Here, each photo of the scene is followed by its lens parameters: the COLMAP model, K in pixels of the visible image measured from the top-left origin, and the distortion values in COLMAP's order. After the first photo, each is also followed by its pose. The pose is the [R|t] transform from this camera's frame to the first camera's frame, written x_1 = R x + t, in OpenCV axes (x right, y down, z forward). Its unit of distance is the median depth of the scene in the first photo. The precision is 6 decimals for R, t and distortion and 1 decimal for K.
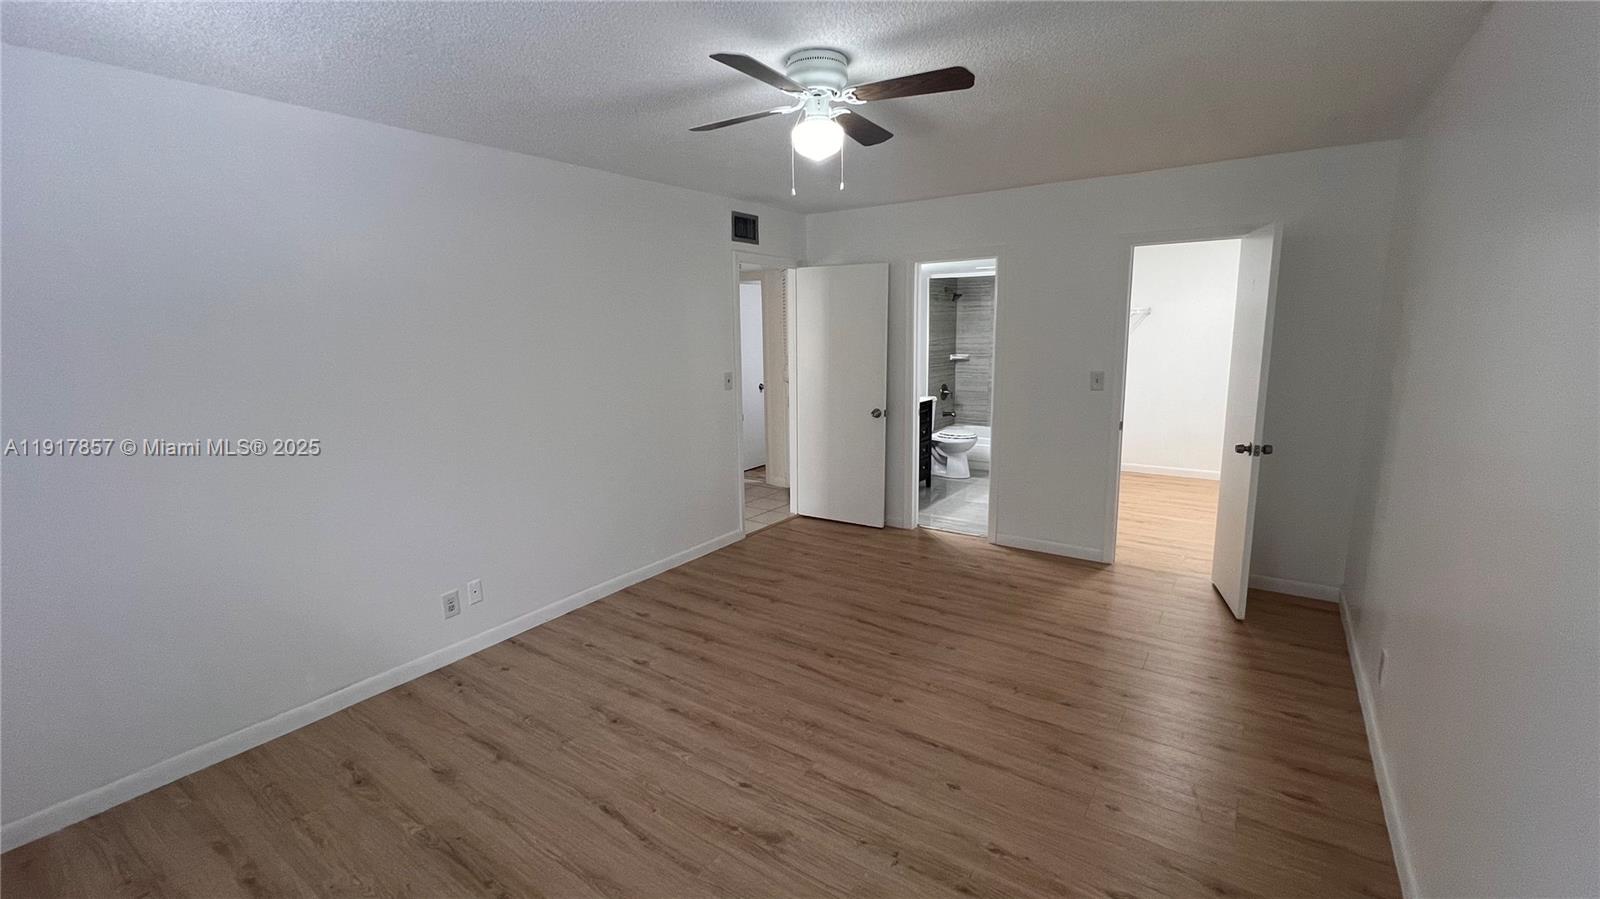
lens RADIAL K [[679.8, 0, 795.3], [0, 679.8, 444.7], [0, 0, 1]] dist [-0.000840, -0.000196]
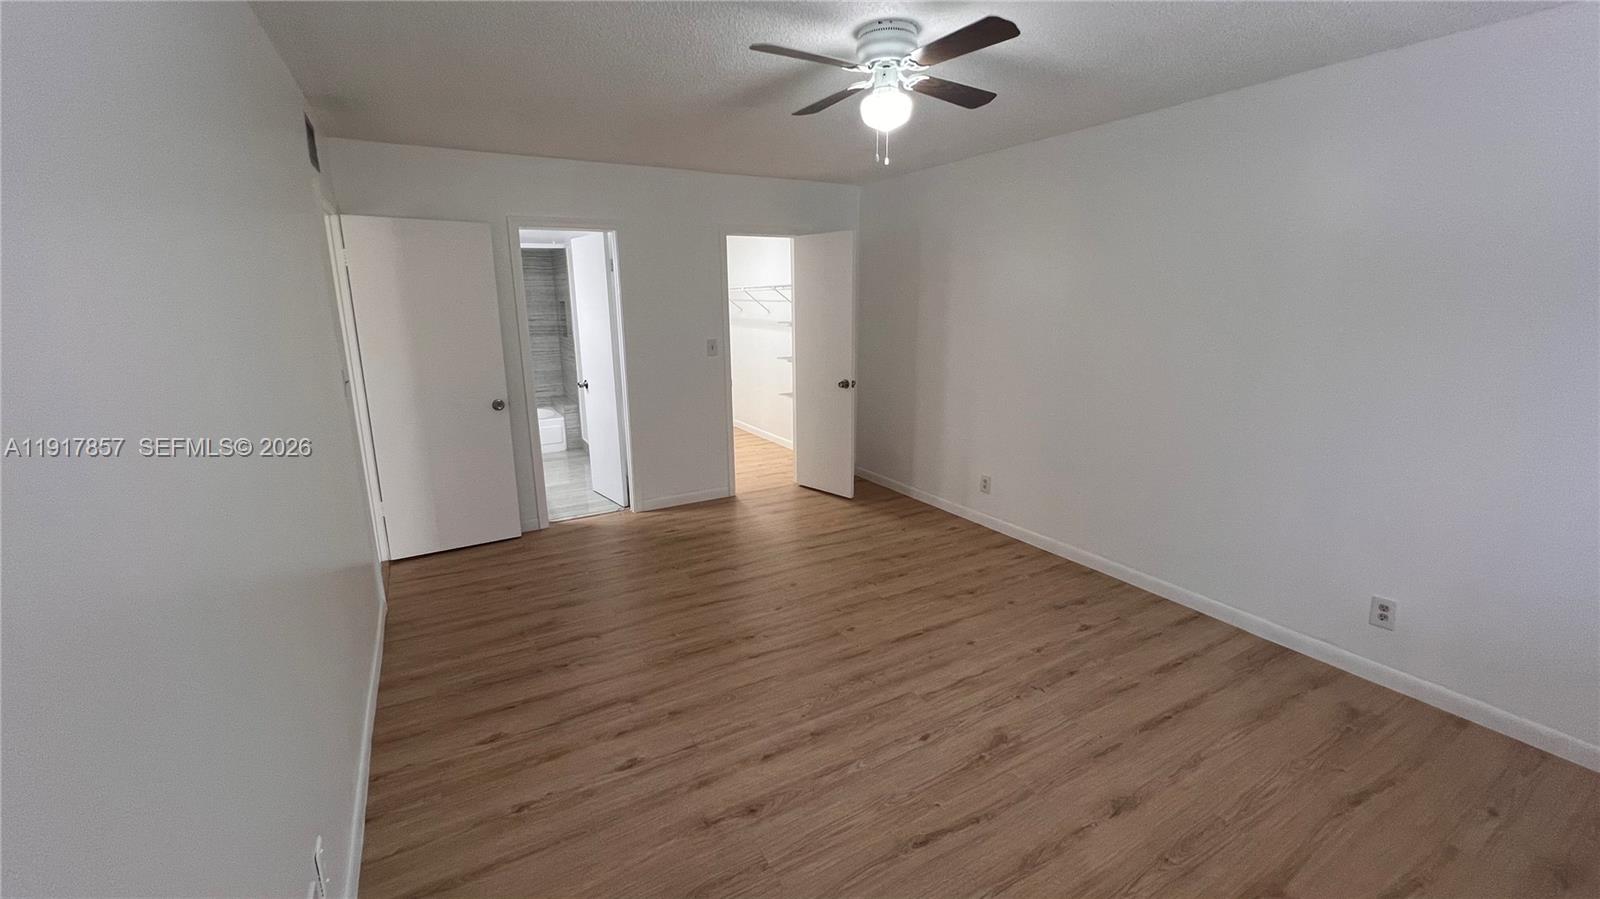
lens RADIAL K [[642.8, 0, 797.3], [0, 642.8, 444.0], [0, 0, 1]] dist [-0.000209, 0.000012]
pose [[0.425514, -0.190517, 0.884670, -0.551763], [0.158804, 0.978138, 0.134263, -0.060321], [-0.890909, 0.083358, 0.446466, 0.406823]]
